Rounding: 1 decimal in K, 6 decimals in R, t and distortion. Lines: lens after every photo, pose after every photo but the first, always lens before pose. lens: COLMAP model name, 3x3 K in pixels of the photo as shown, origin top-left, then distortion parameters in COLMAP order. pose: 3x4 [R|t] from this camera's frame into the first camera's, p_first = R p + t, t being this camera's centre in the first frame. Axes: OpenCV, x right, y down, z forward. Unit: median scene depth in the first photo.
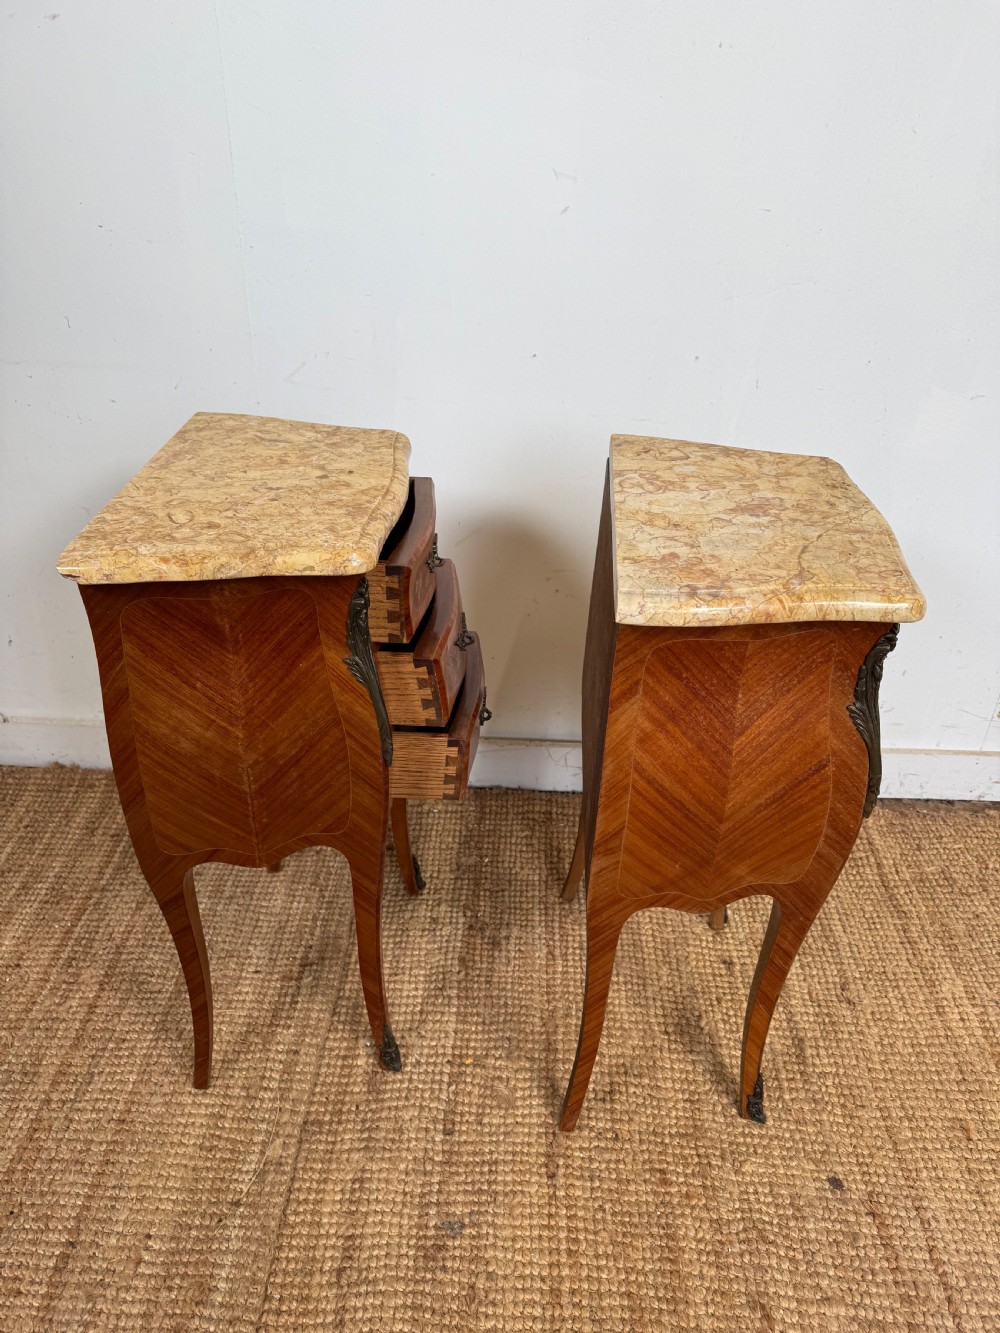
lens RADIAL K [[972.7, 0, 507.7], [0, 972.7, 651.6], [0, 0, 1]] dist [-0.008925, -0.004782]
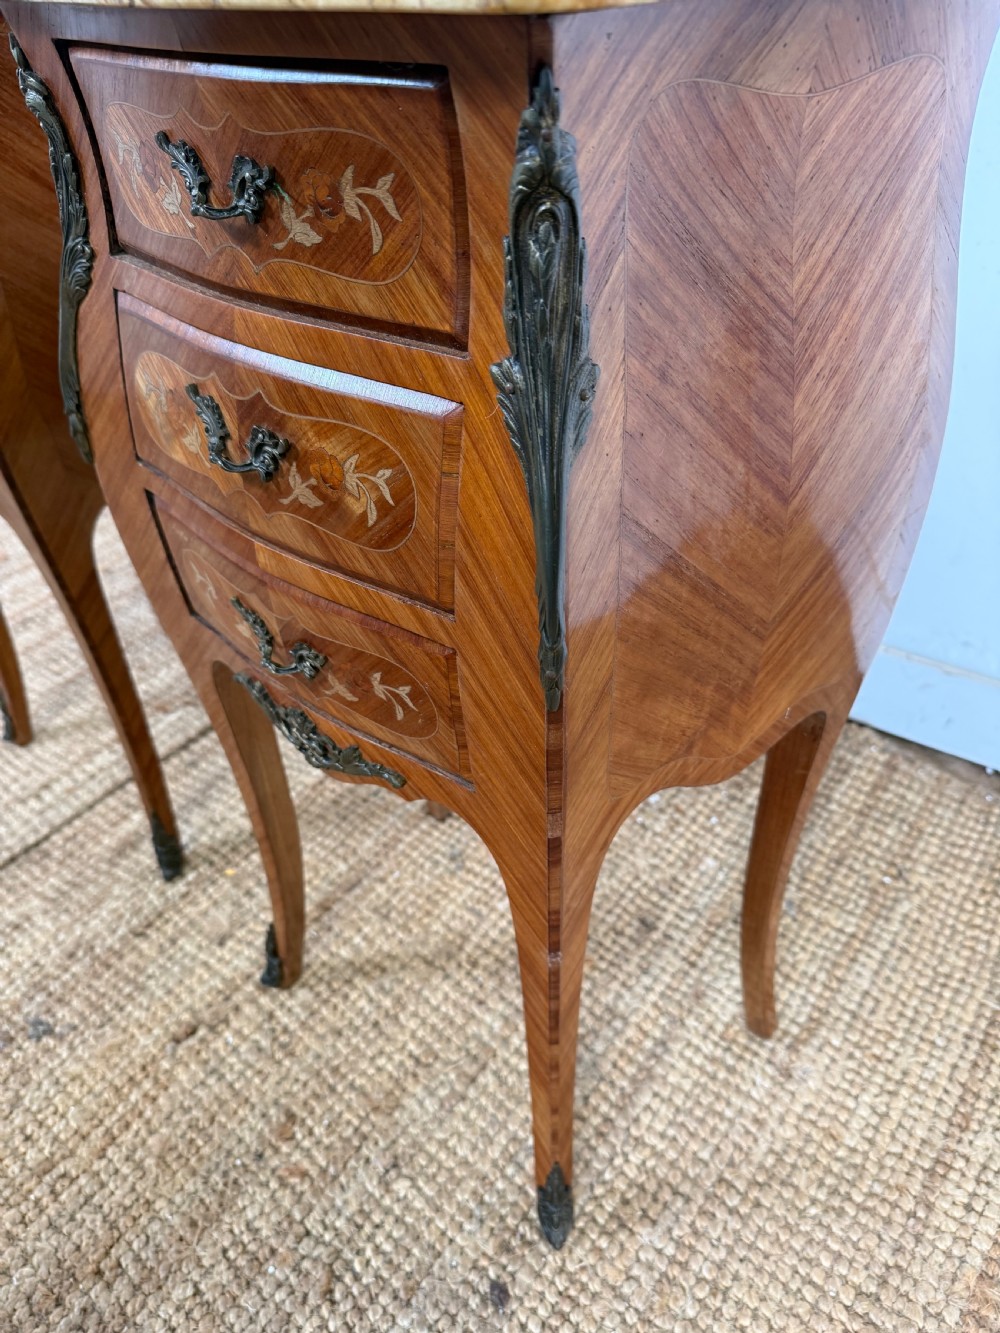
lens RADIAL K [[972.7, 0, 501.3], [0, 972.7, 676.3], [0, 0, 1]] dist [-0.008925, -0.004782]
pose [[0.813430, 0.308321, -0.493225, 0.488819], [-0.242410, 0.950501, 0.194386, 0.079862], [0.528744, -0.038557, 0.847905, 0.498828]]
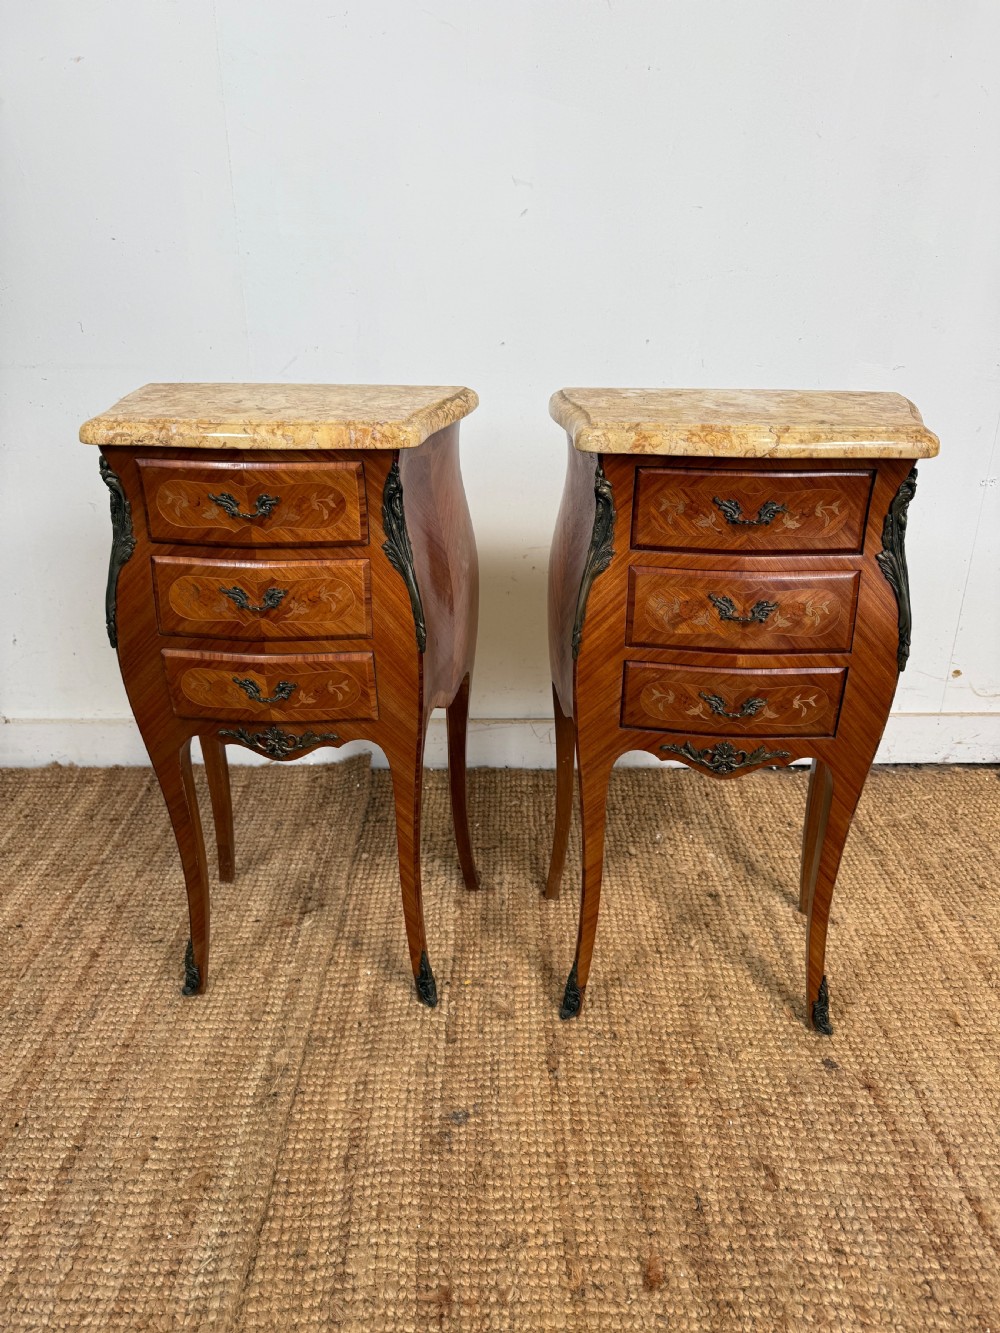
lens RADIAL K [[972.7, 0, 512.6], [0, 972.7, 644.7], [0, 0, 1]] dist [-0.008925, -0.004782]
pose [[0.998787, -0.040535, 0.027940, -0.007132], [0.044096, 0.988949, -0.141549, 0.229143], [-0.021894, 0.142609, 0.989537, -0.067354]]
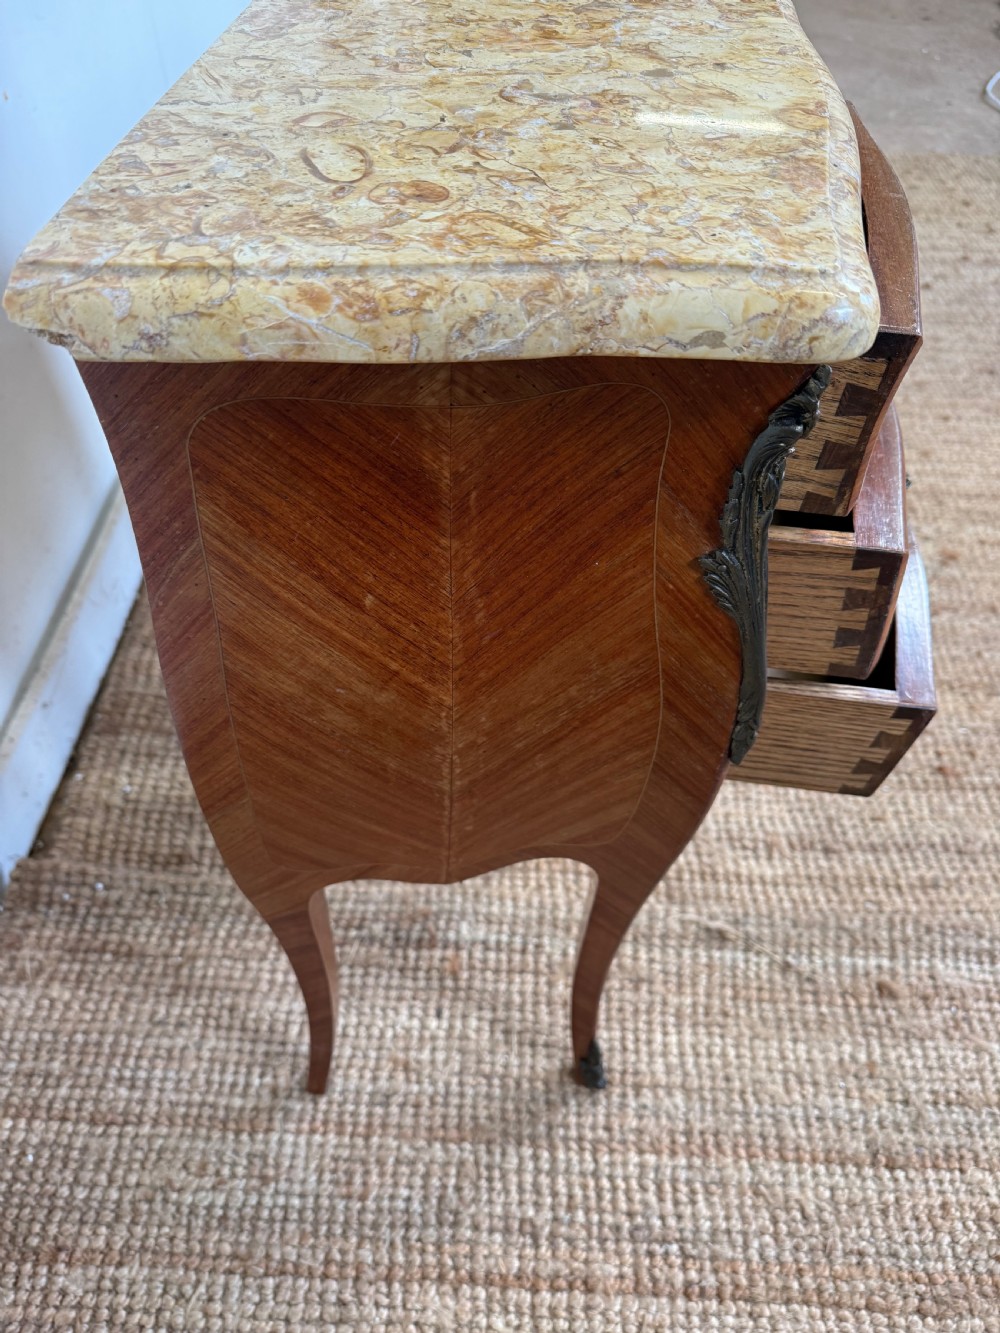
lens RADIAL K [[972.7, 0, 507.2], [0, 972.7, 669.0], [0, 0, 1]] dist [-0.008925, -0.004782]
pose [[-0.000977, -0.778001, 0.628262, -0.561481], [0.486211, 0.548632, 0.680148, -0.247181], [-0.873841, 0.306133, 0.377736, 0.744323]]
